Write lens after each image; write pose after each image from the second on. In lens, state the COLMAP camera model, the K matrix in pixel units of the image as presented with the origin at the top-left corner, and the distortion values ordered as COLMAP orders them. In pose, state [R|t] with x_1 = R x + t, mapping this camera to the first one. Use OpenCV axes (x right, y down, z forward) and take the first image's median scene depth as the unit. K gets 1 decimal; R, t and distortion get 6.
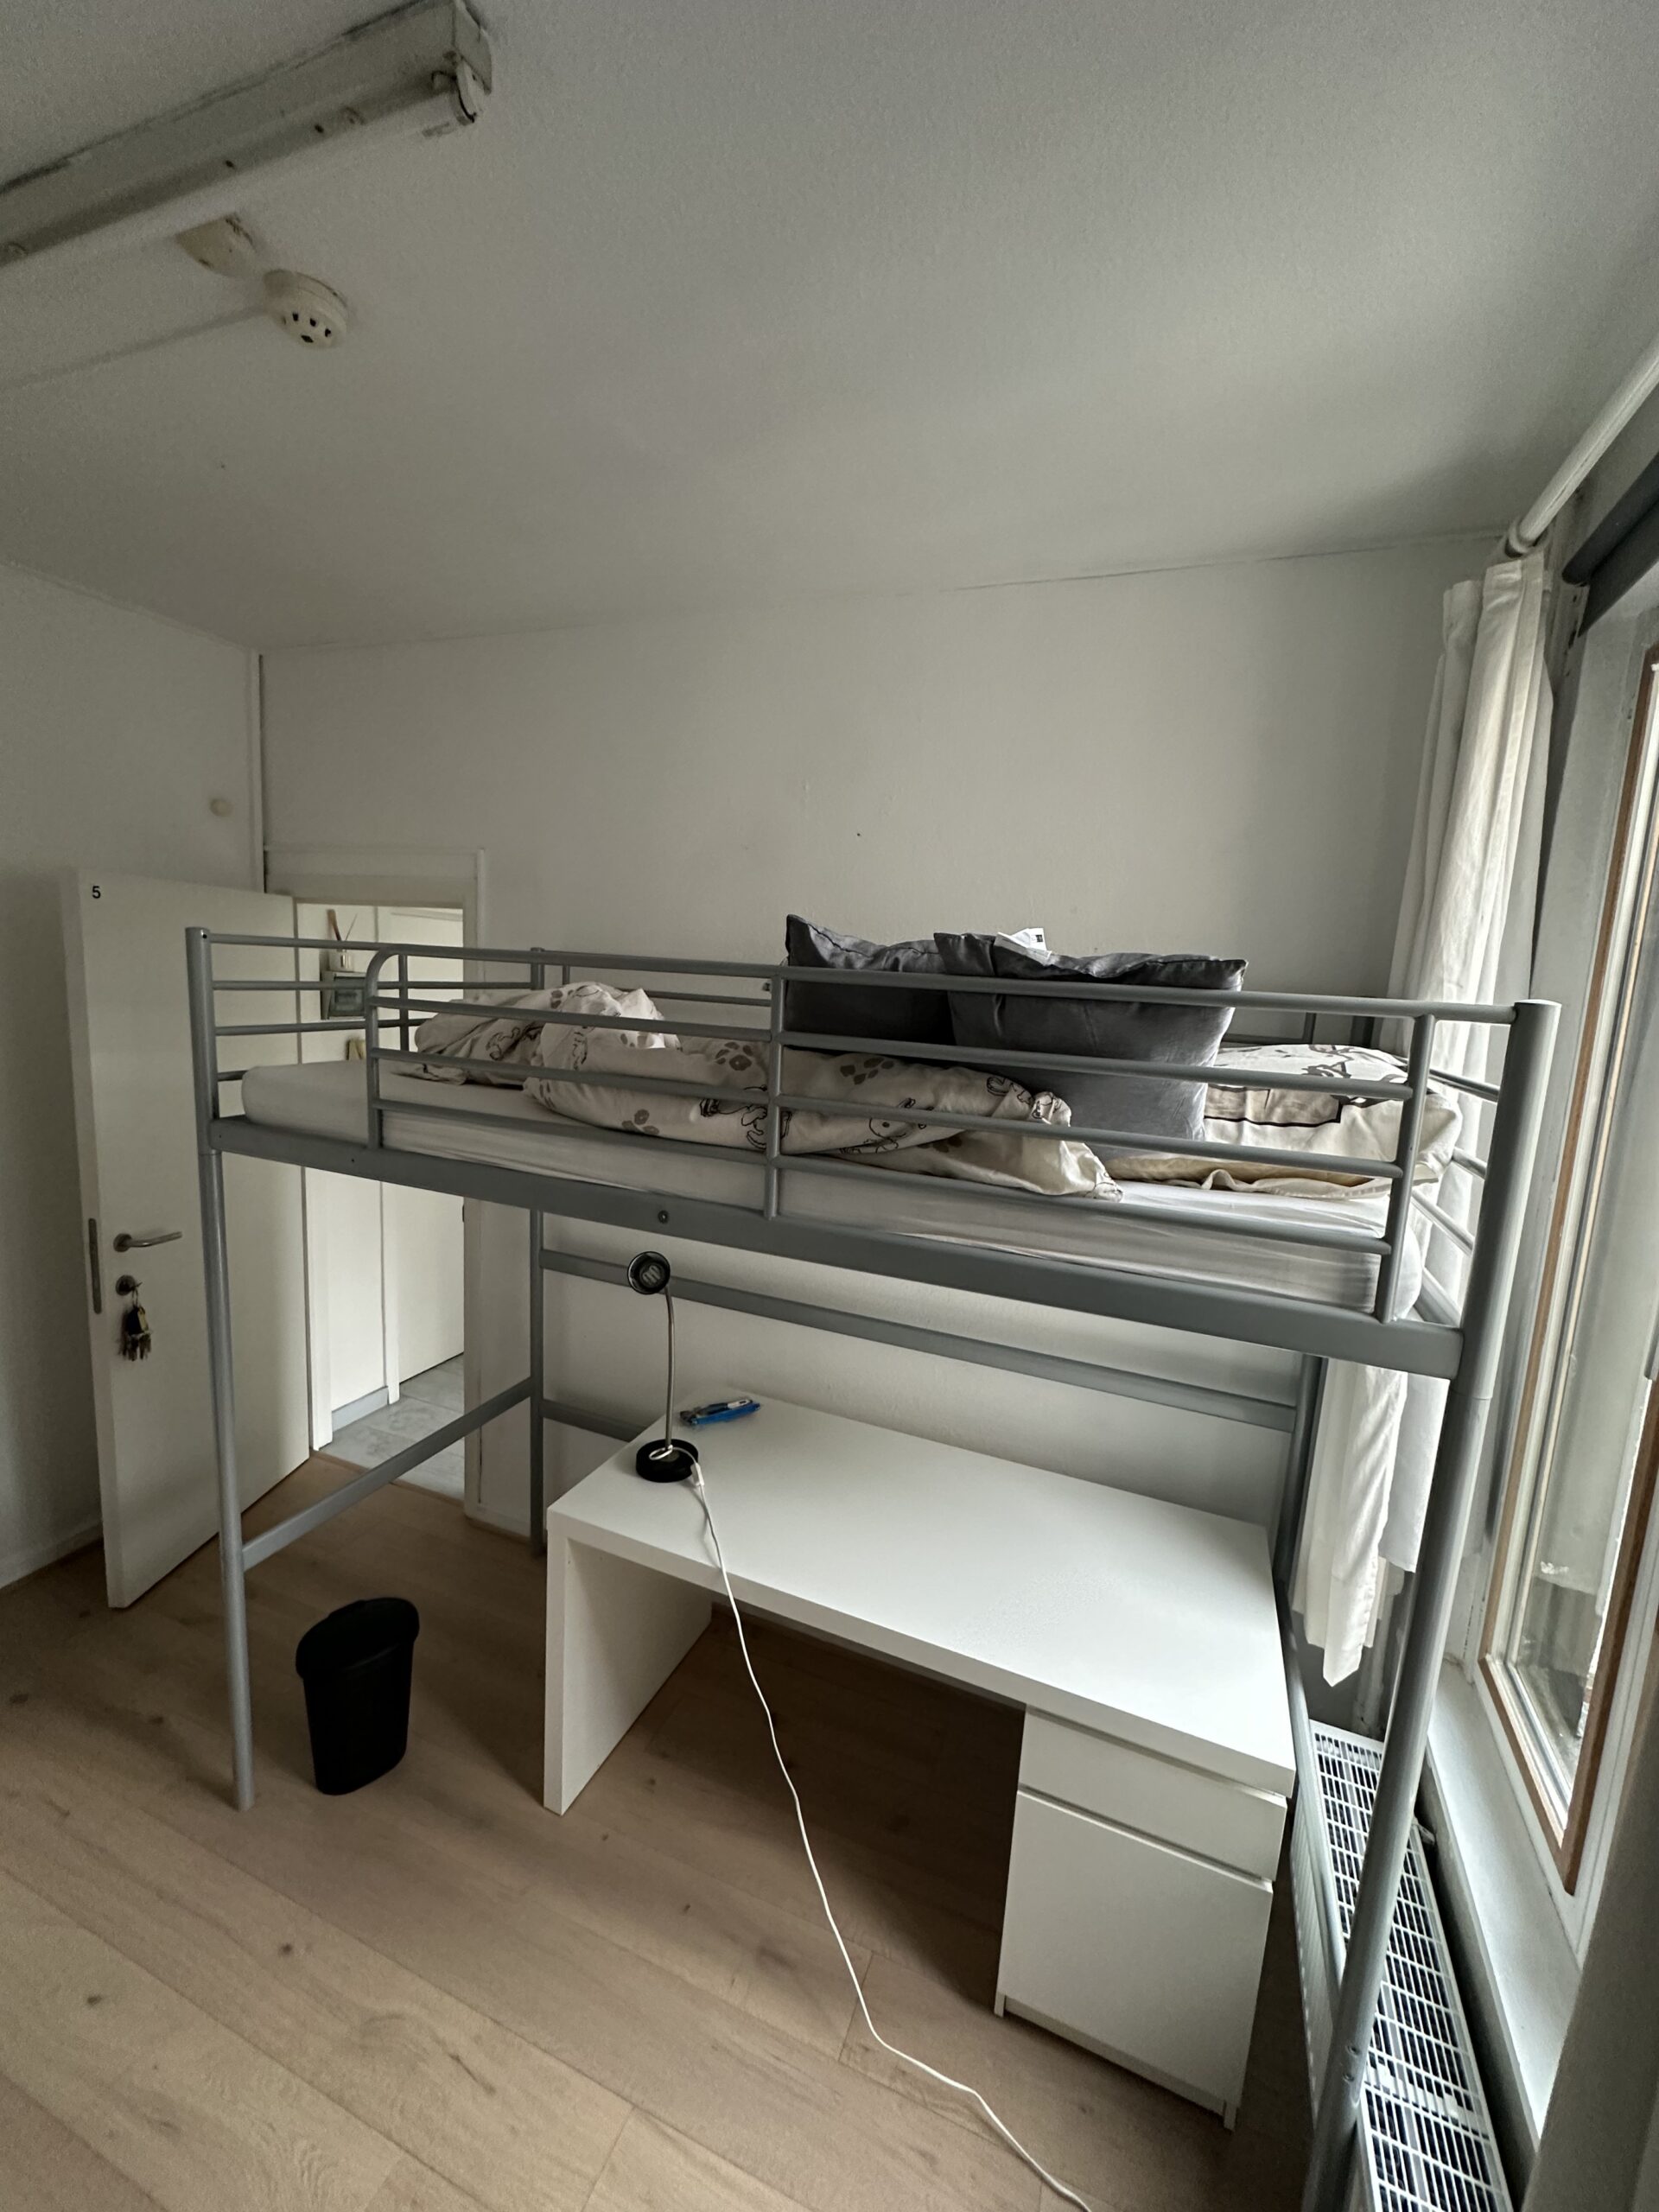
lens RADIAL K [[878.4, 0, 832.2], [0, 878.4, 1100.1], [0, 0, 1]] dist [-0.000877, 0.000019]
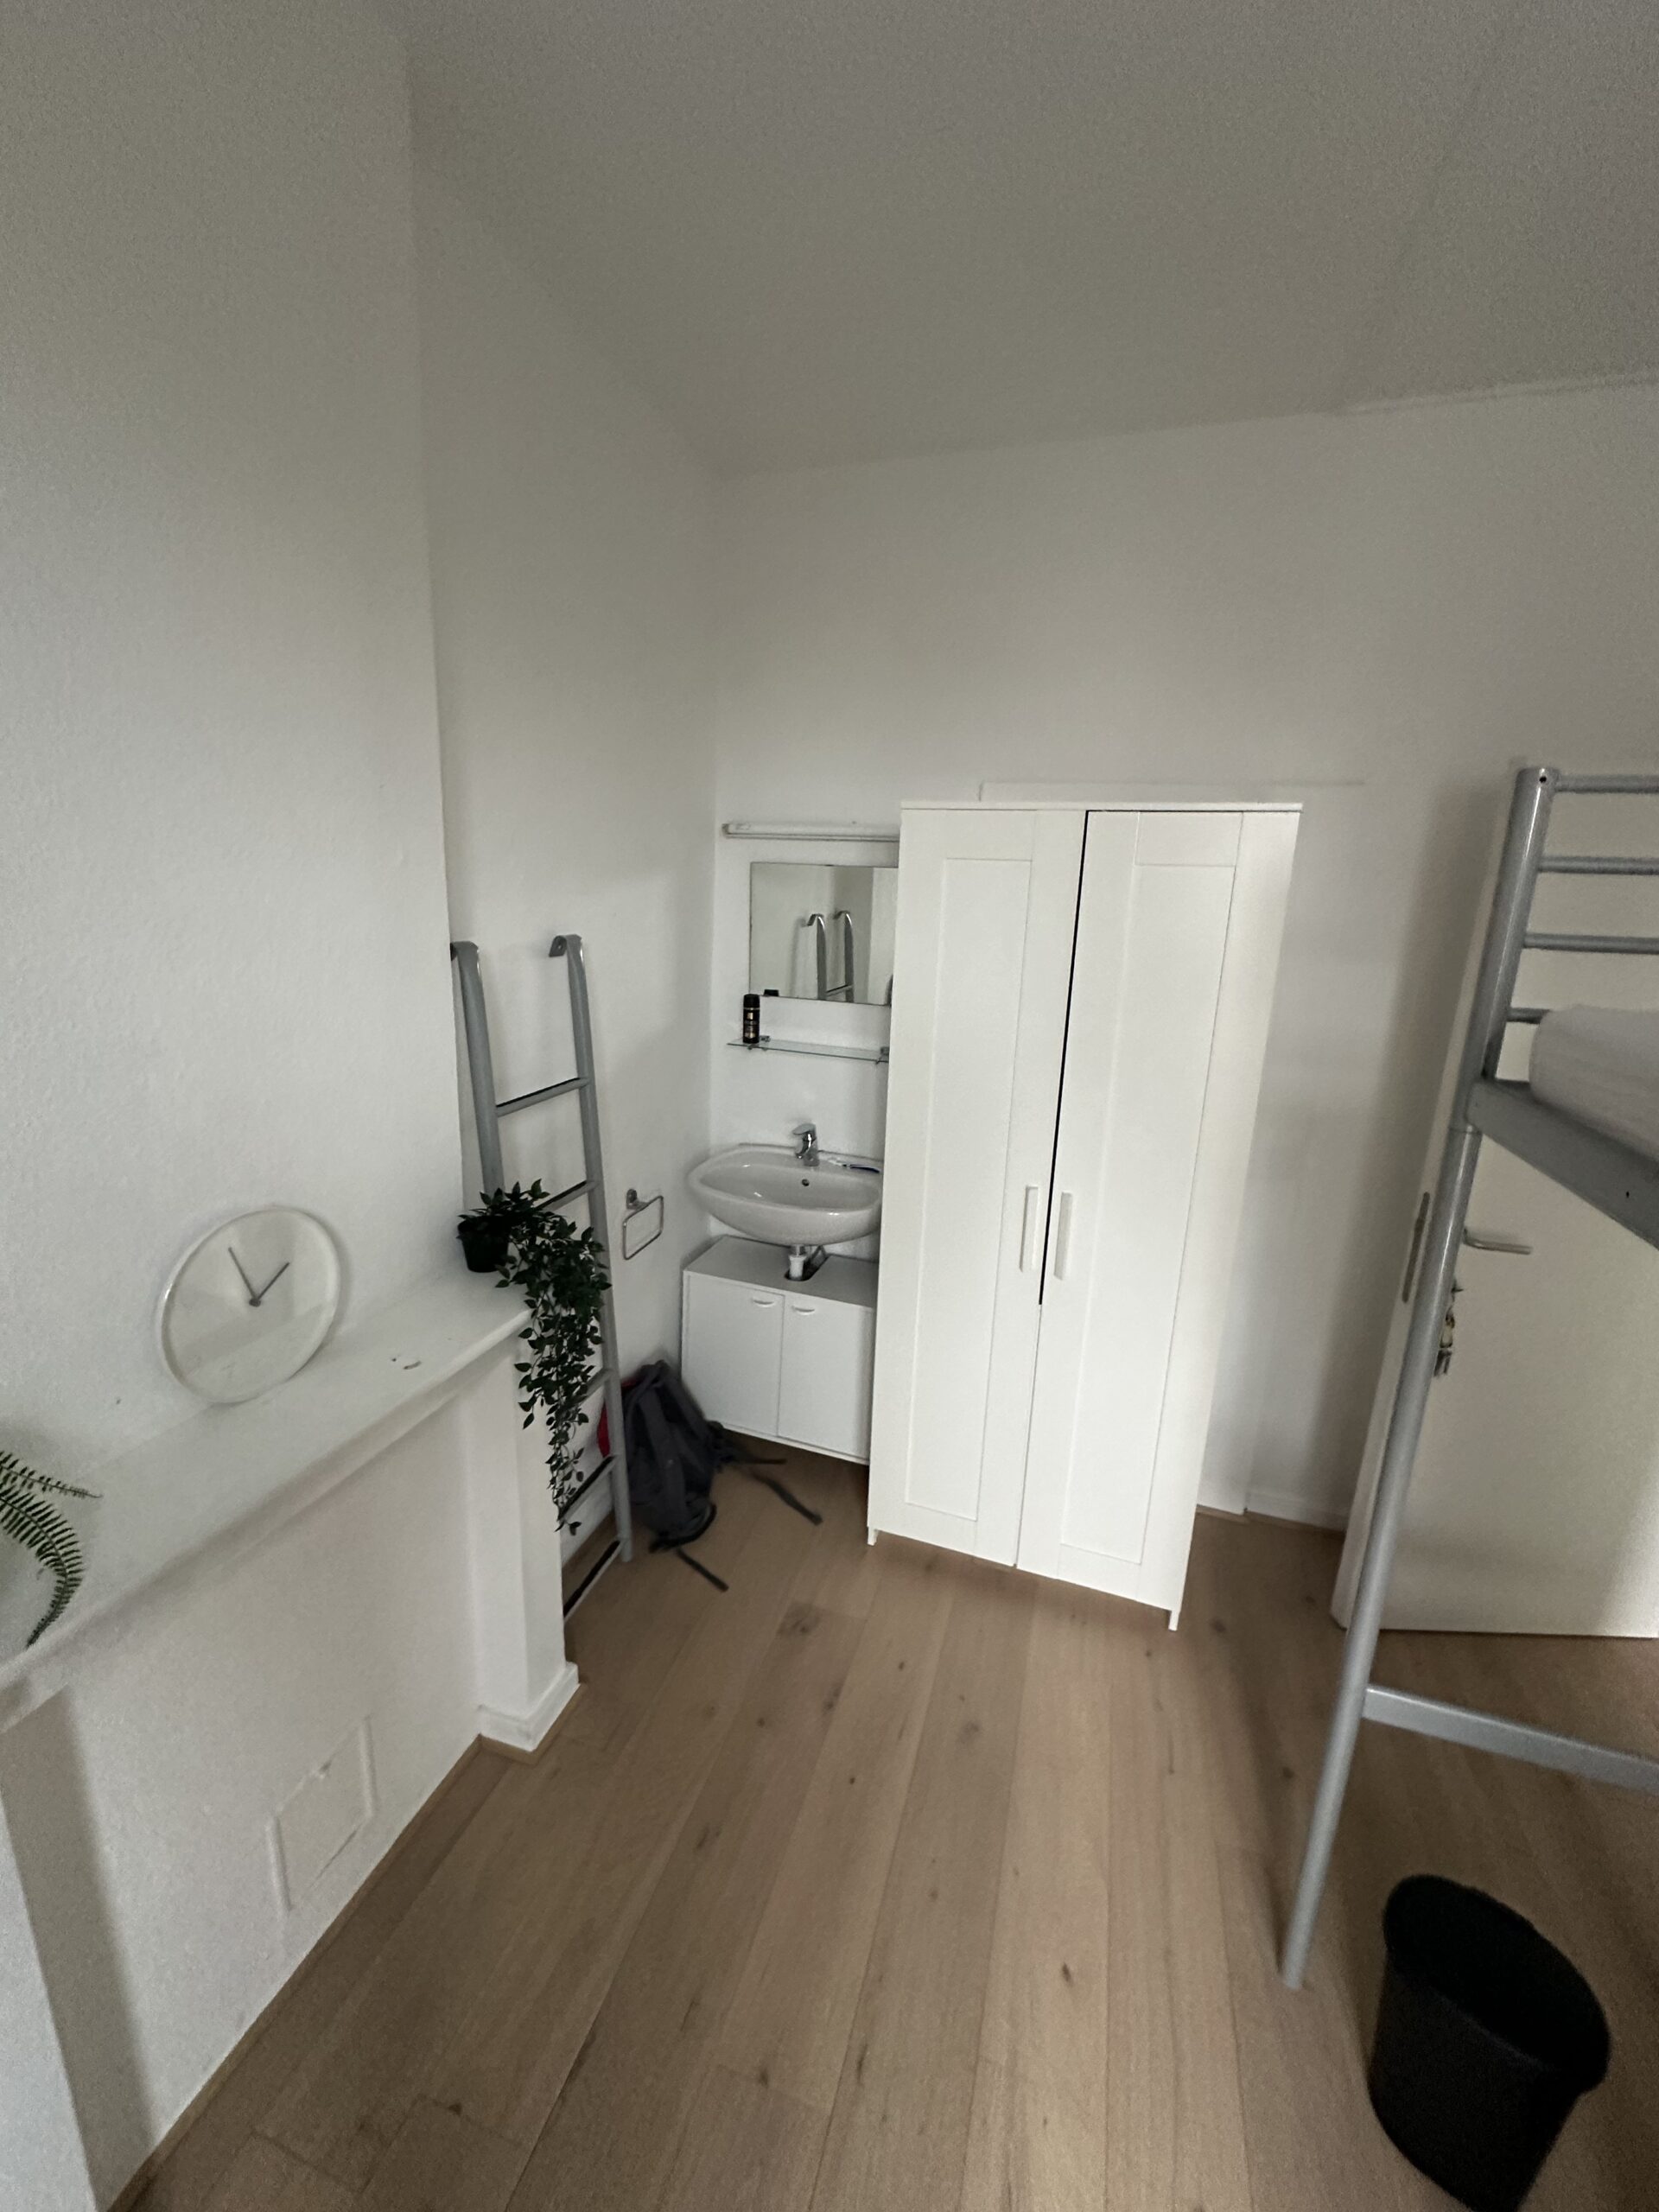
lens RADIAL K [[878.4, 0, 819.7], [0, 878.4, 1106.0], [0, 0, 1]] dist [-0.000877, 0.000019]
pose [[0.066325, 0.187854, -0.979955, -0.097891], [-0.173233, 0.969371, 0.174100, 0.010769], [0.982645, 0.158214, 0.096836, 0.423450]]
